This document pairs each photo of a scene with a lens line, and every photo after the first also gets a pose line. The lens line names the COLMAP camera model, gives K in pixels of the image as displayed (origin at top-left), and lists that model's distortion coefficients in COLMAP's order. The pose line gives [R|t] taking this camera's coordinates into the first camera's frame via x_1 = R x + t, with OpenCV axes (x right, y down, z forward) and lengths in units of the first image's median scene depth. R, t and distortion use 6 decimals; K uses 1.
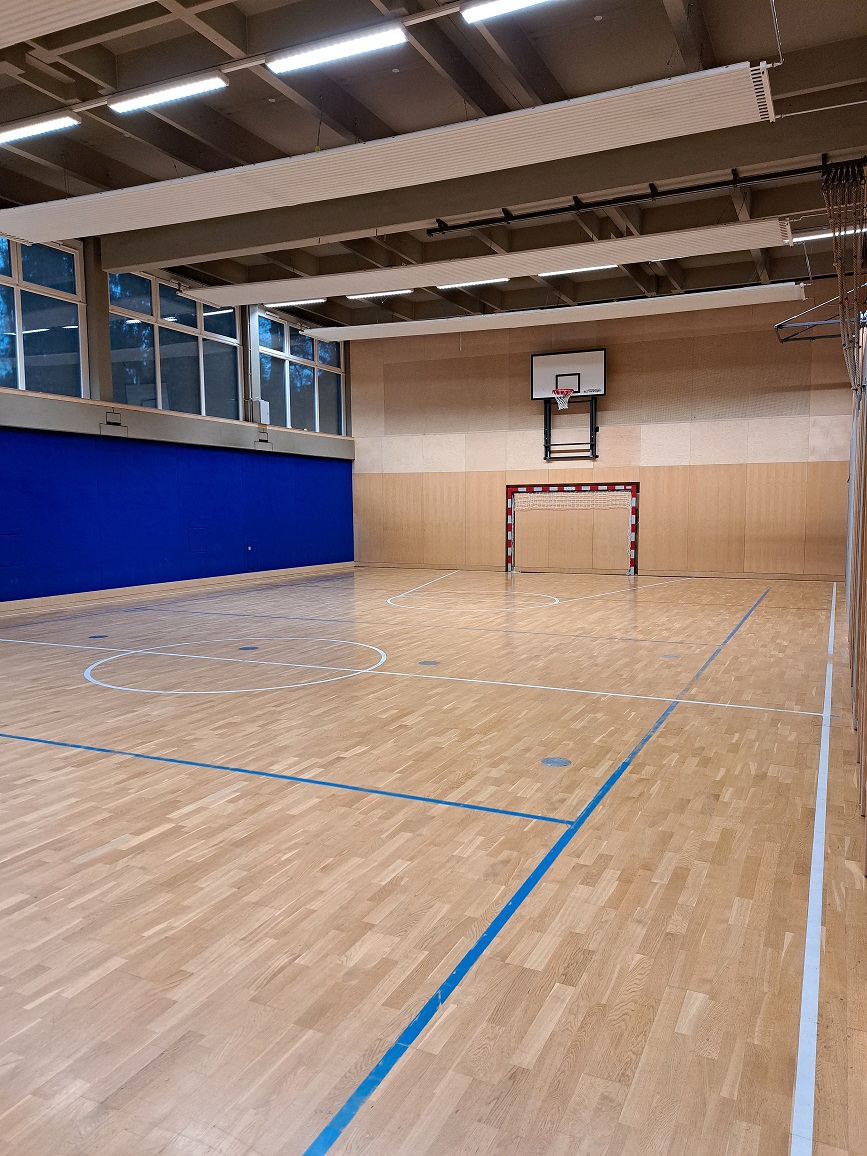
lens RADIAL K [[829.2, 0, 469.0], [0, 829.2, 583.8], [0, 0, 1]] dist [0.004435, 0.000353]
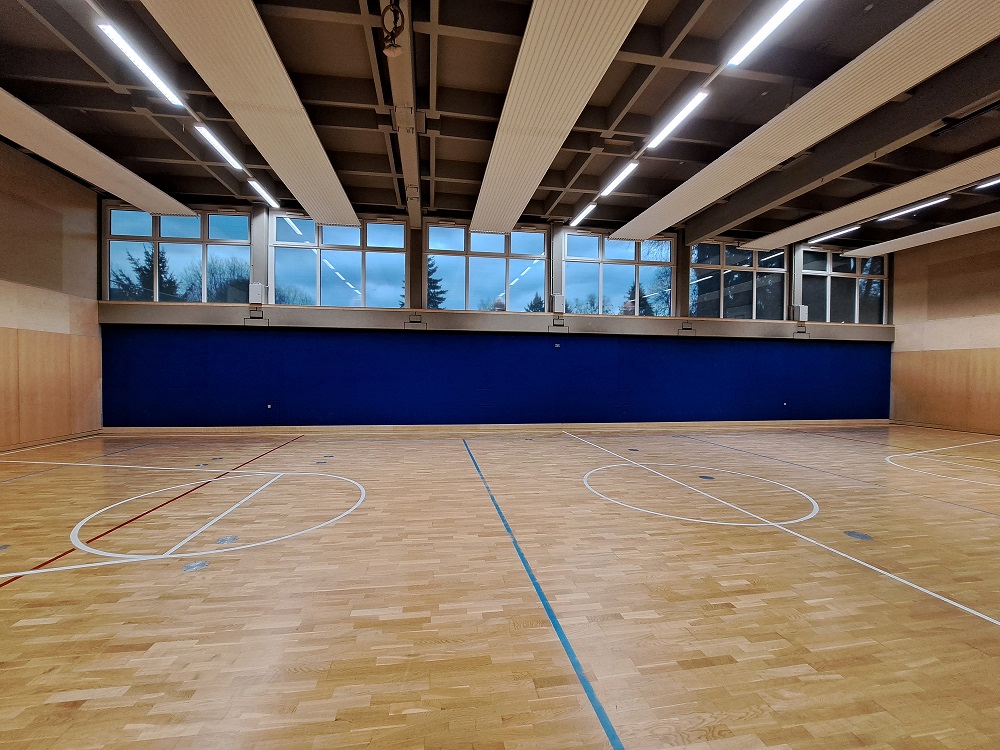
lens RADIAL K [[394.4, 0, 500.0], [0, 394.4, 375.0], [0, 0, 1]] dist [-0.022692, 0.004248]
pose [[0.532045, 0.018089, -0.846523, 0.057989], [-0.092203, 0.995064, -0.036687, -0.020622], [0.841681, 0.097571, 0.531087, 0.183121]]
